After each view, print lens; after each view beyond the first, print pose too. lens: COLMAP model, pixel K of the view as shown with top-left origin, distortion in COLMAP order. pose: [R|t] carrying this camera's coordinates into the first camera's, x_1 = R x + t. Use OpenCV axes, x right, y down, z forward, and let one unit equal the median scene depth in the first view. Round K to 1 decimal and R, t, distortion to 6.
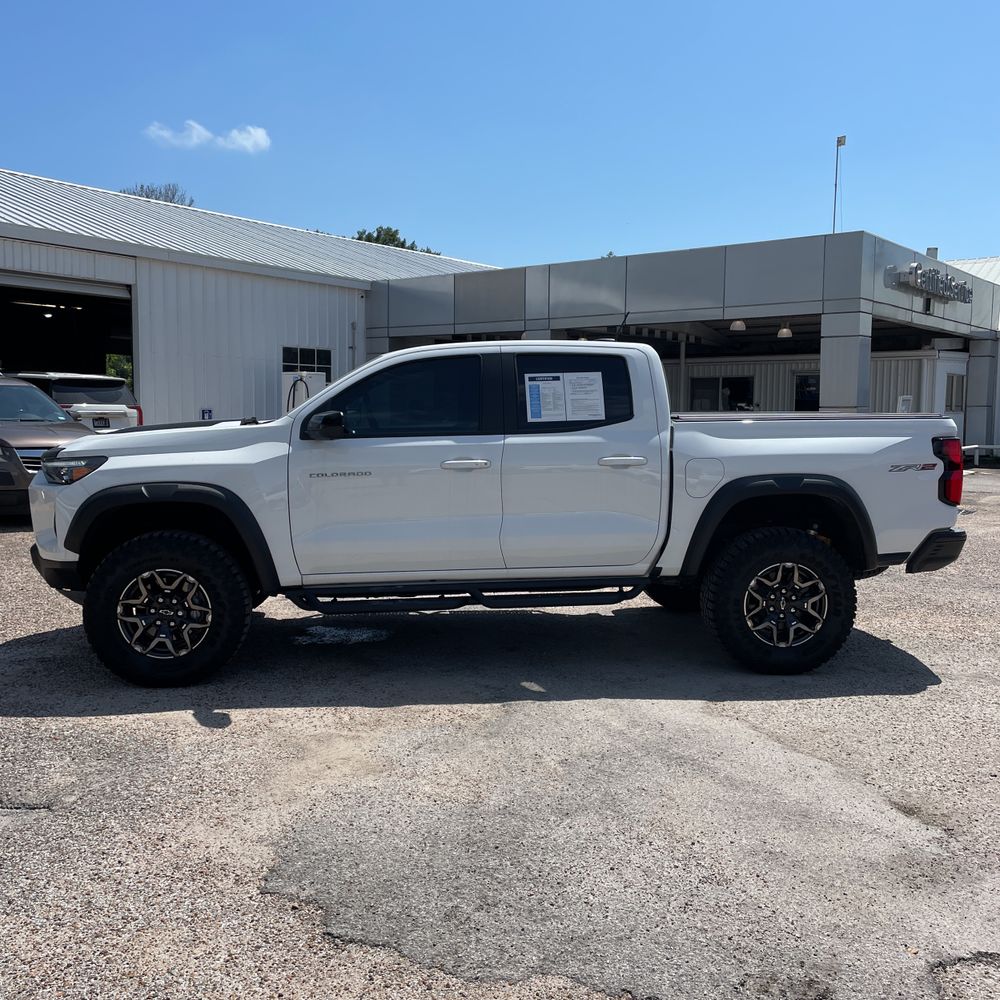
lens RADIAL K [[1003.7, 0, 485.1], [0, 1003.7, 491.5], [0, 0, 1]] dist [0.051410, 0.000000]
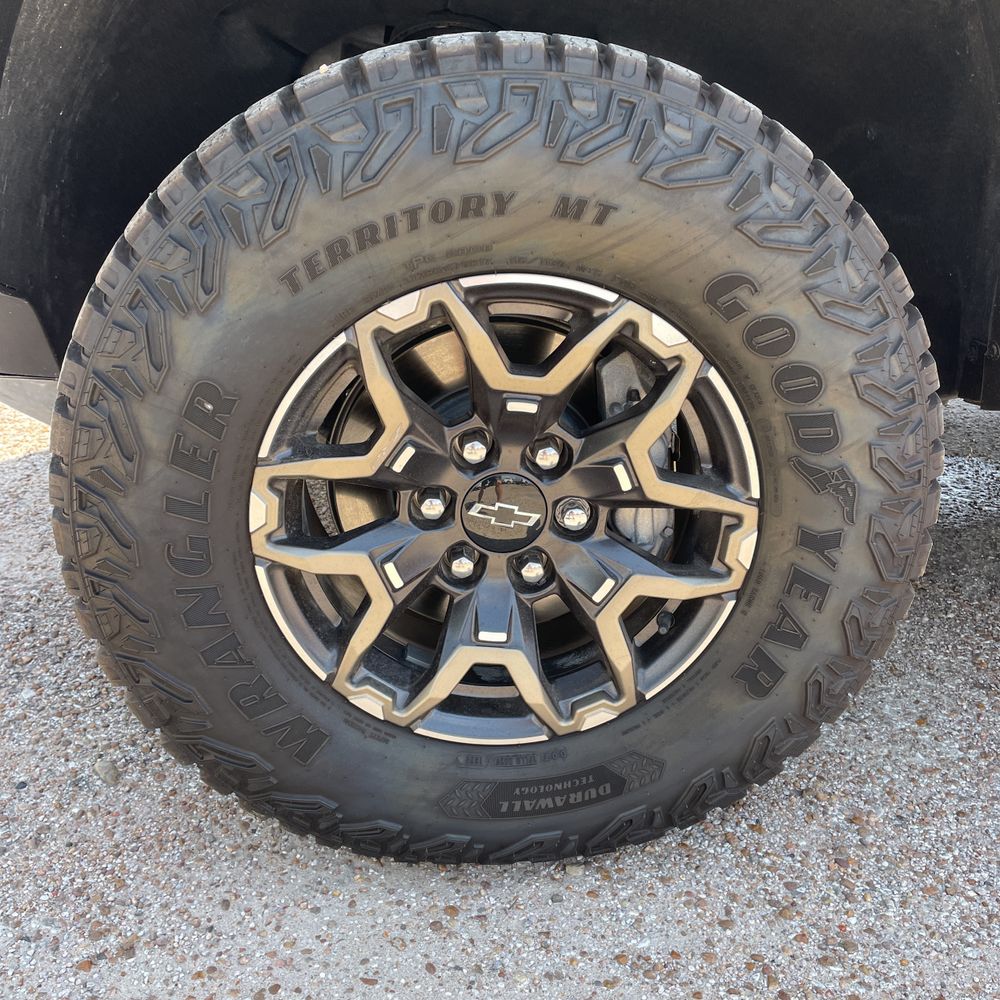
lens RADIAL K [[1003.7, 0, 487.2], [0, 1003.7, 513.8], [0, 0, 1]] dist [0.051410, 0.000000]
pose [[0.999492, -0.004471, -0.031550, -0.298103], [0.013685, 0.954369, 0.298315, 0.061477], [0.028777, -0.298595, 0.953946, 0.785130]]
